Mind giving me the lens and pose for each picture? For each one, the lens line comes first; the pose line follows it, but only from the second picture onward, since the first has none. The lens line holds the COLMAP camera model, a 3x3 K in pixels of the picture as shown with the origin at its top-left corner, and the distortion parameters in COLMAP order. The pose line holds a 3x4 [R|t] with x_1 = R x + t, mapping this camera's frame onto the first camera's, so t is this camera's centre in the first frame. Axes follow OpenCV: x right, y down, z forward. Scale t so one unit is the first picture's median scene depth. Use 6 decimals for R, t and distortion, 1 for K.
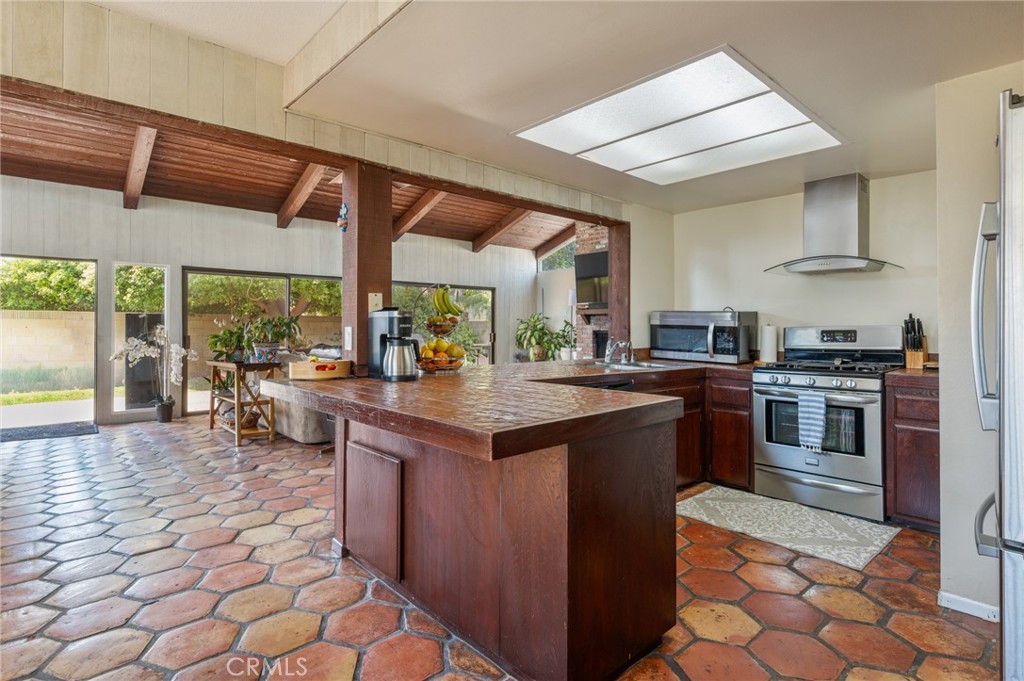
lens RADIAL K [[535.9, 0, 513.5], [0, 535.9, 323.1], [0, 0, 1]] dist [0.002823, -0.000498]
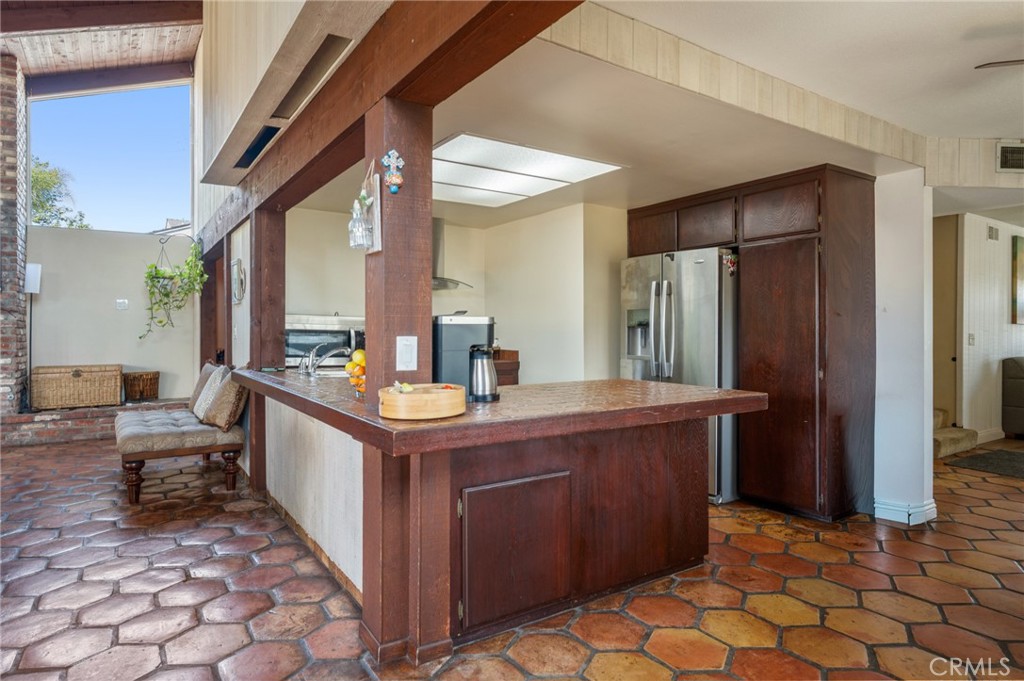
lens RADIAL K [[581.2, 0, 511.3], [0, 581.2, 327.8], [0, 0, 1]] dist [-0.006303, -0.000700]
pose [[0.135297, 0.000213, 0.990805, -1.504602], [-0.009851, 0.999951, 0.001130, -0.010045], [-0.990756, -0.009913, 0.135292, 1.129616]]
